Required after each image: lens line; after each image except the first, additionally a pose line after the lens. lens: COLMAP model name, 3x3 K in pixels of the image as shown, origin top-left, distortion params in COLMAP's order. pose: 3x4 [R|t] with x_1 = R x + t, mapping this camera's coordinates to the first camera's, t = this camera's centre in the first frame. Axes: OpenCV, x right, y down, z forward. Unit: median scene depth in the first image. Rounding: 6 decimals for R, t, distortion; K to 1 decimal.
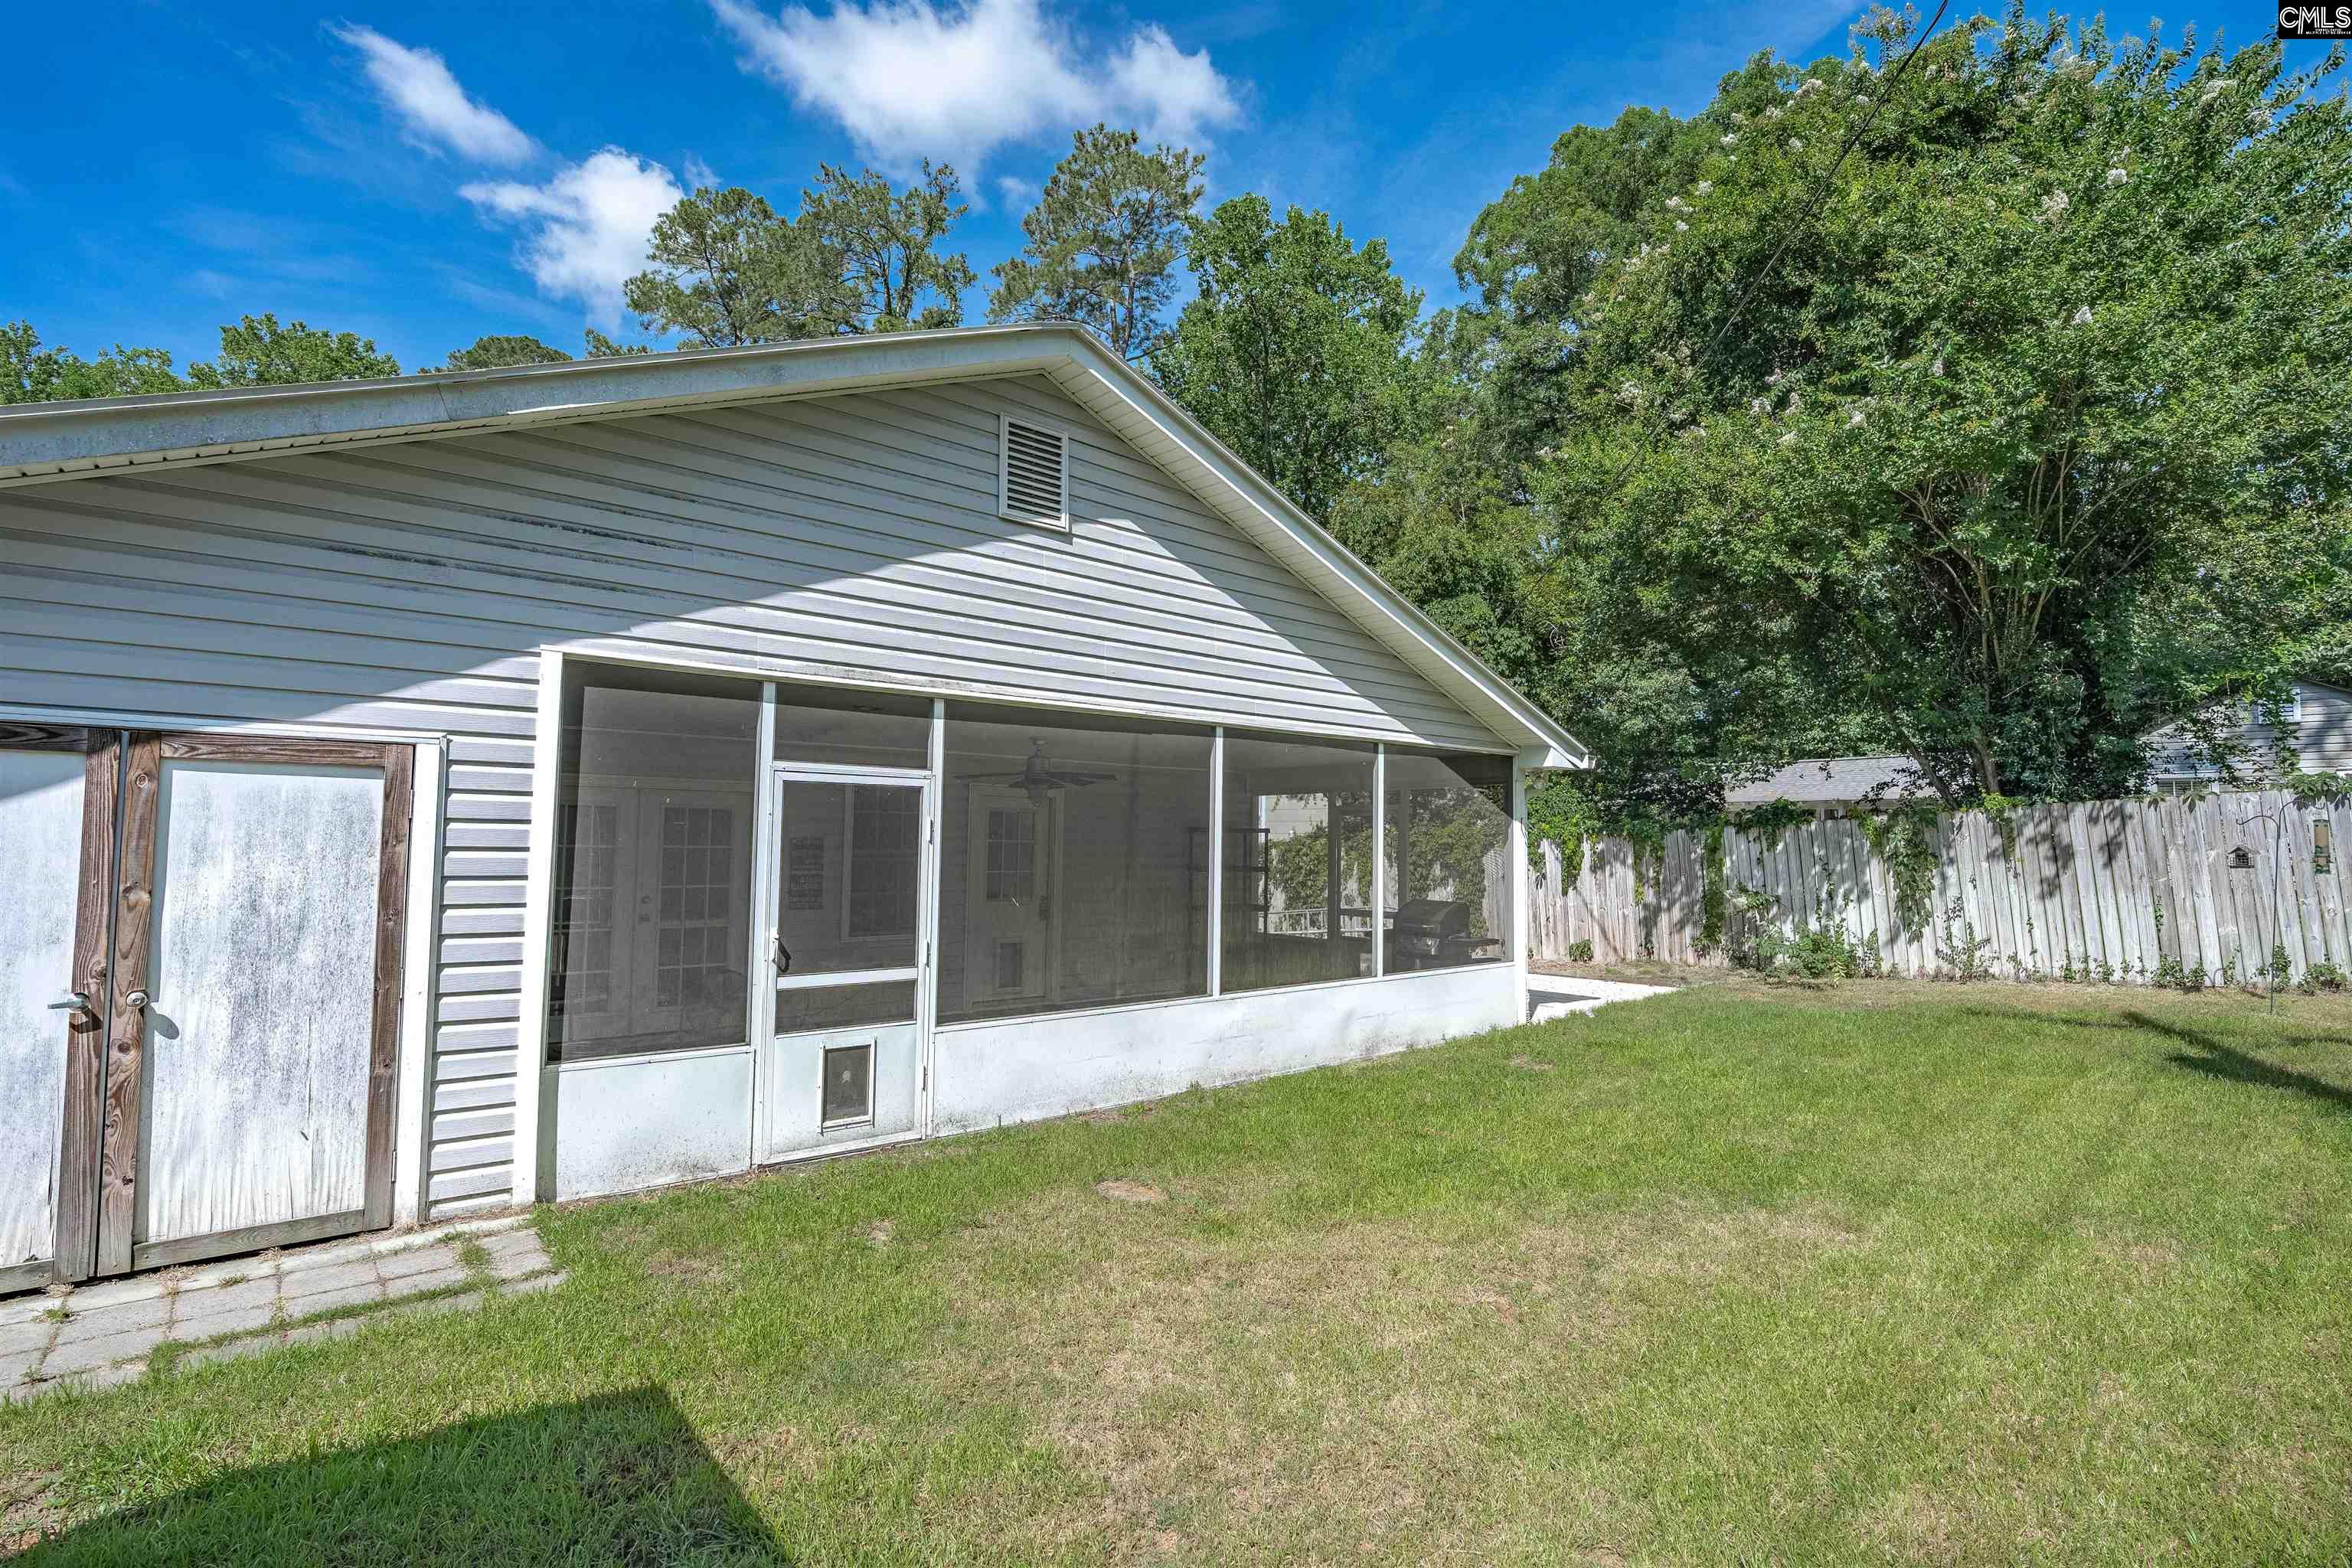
lens RADIAL K [[1084.9, 0, 1184.7], [0, 1084.9, 784.4], [0, 0, 1]] dist [-0.023433, 0.003990]
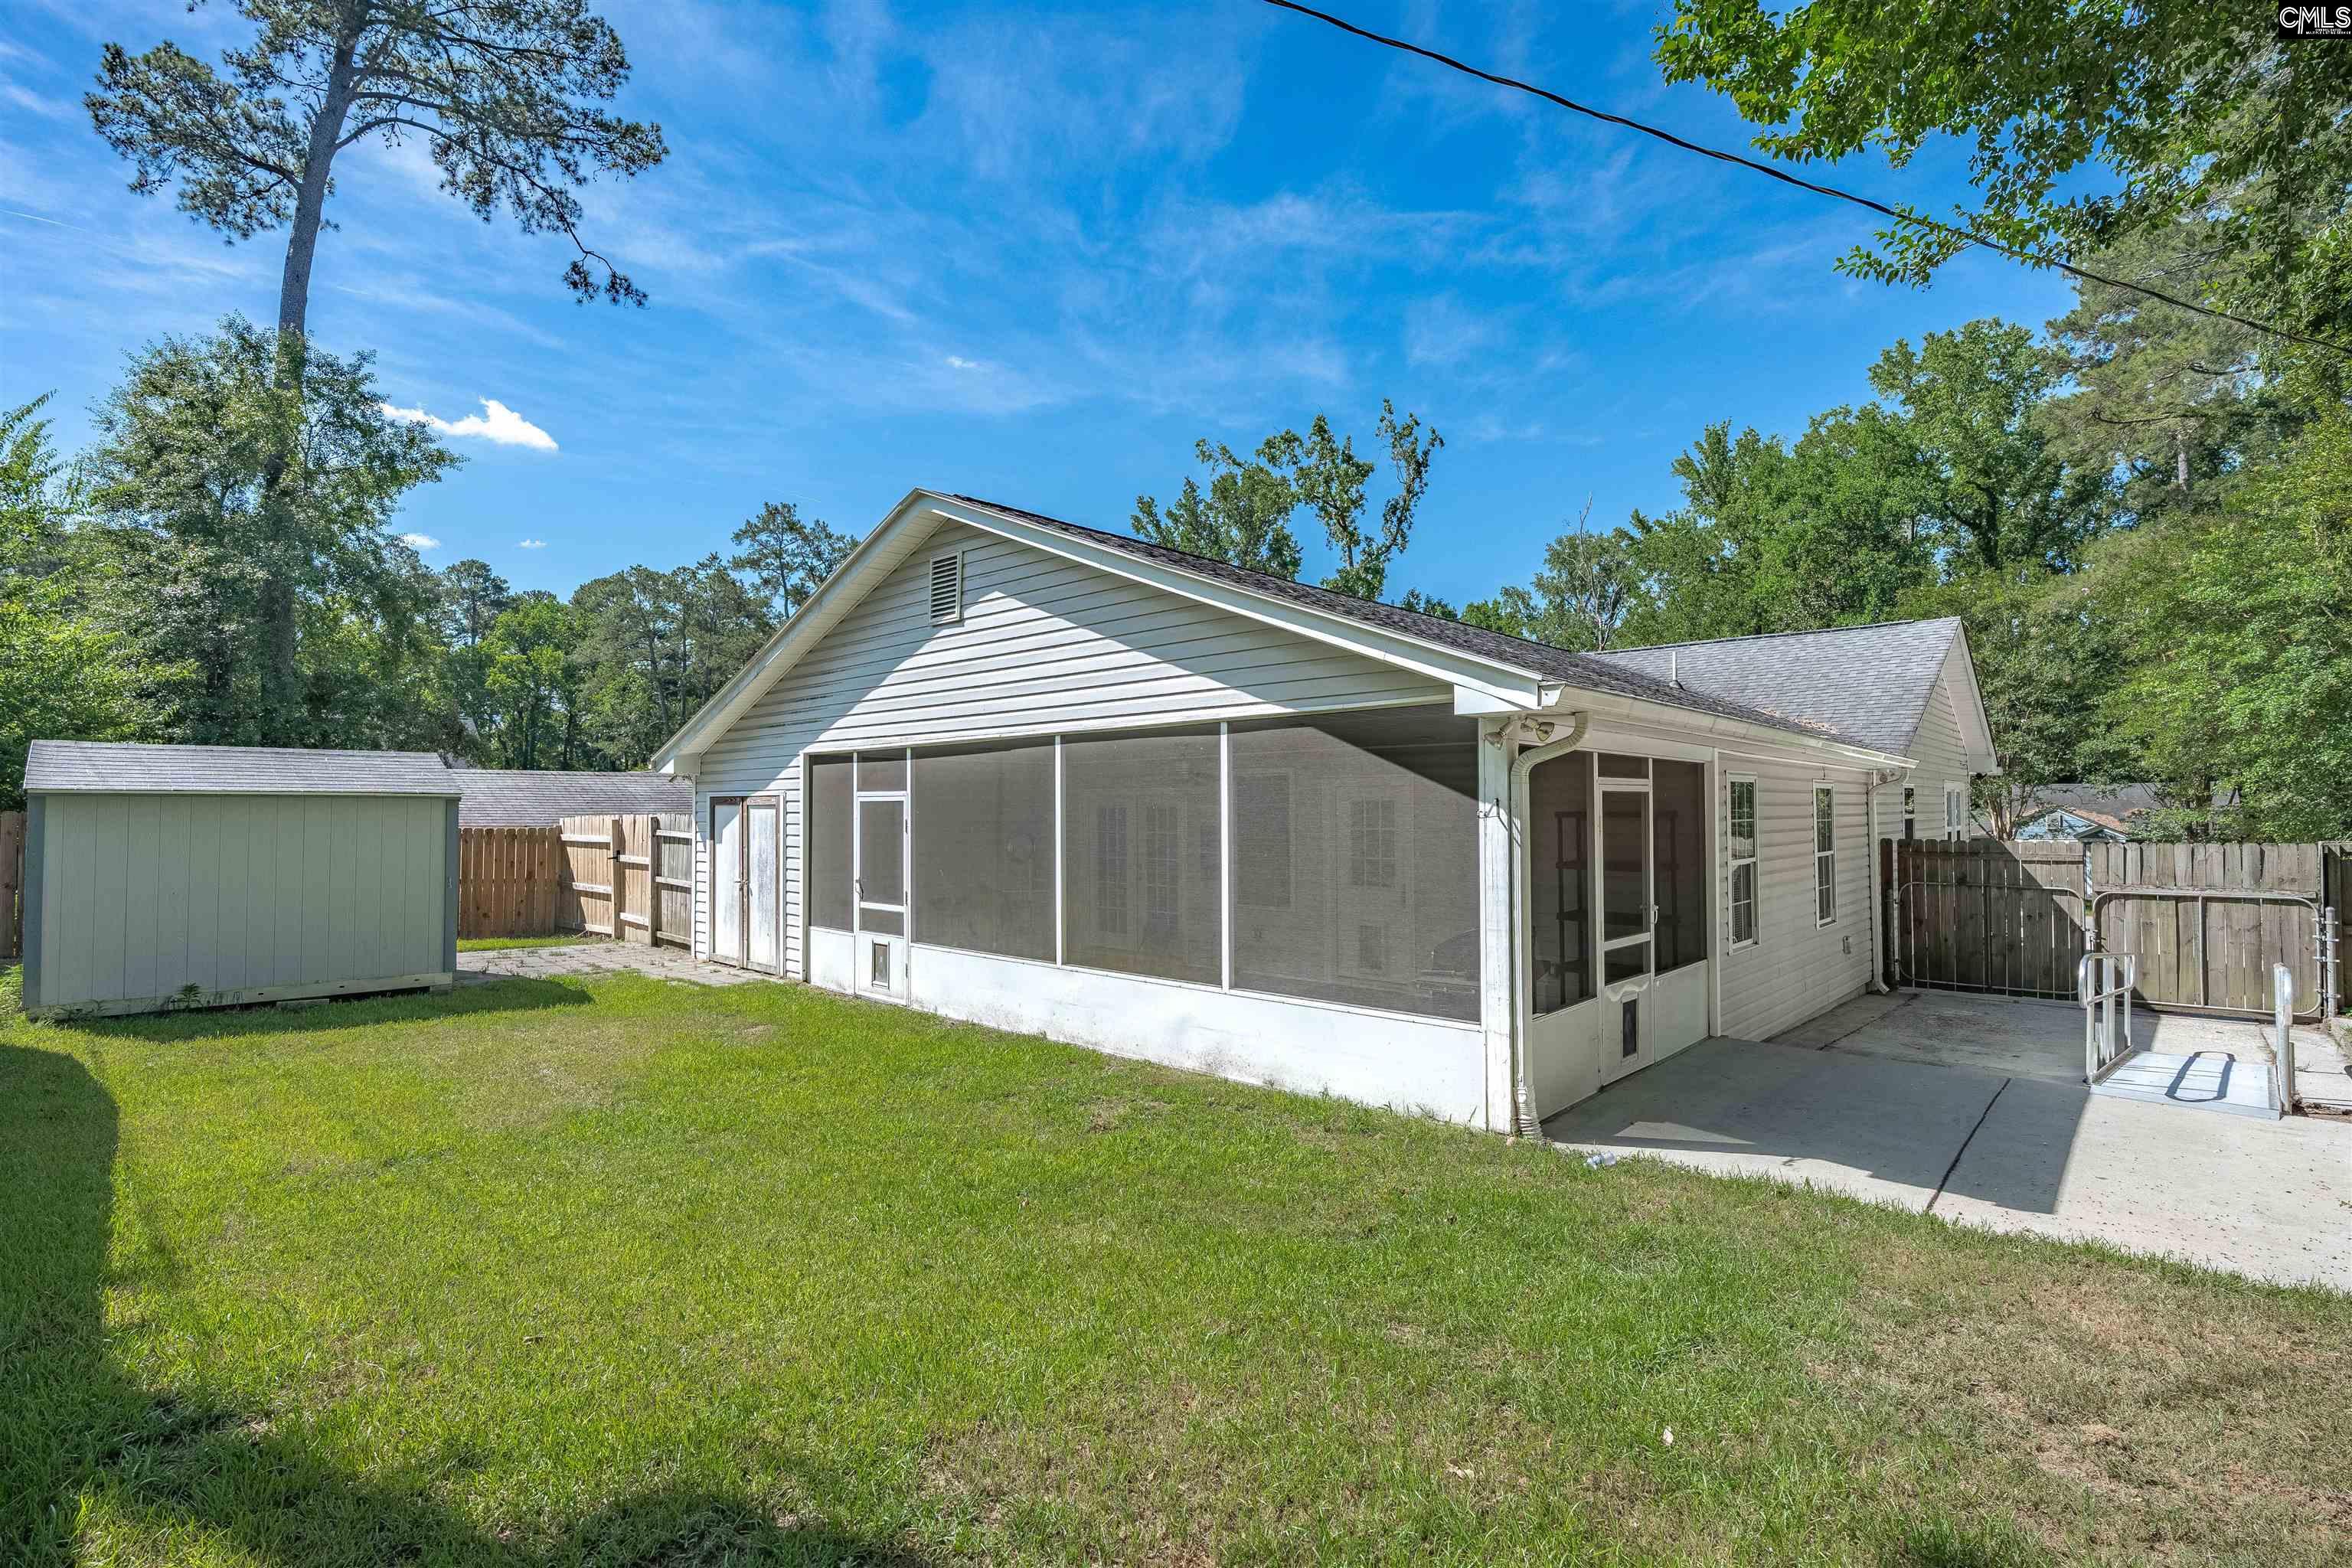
lens RADIAL K [[1084.9, 0, 1173.7], [0, 1084.9, 805.0], [0, 0, 1]] dist [-0.023433, 0.003990]
pose [[0.098544, -0.021648, -0.994897, 1.080229], [0.050425, 0.998588, -0.016734, 0.042248], [0.993854, -0.048519, 0.099496, 0.902490]]
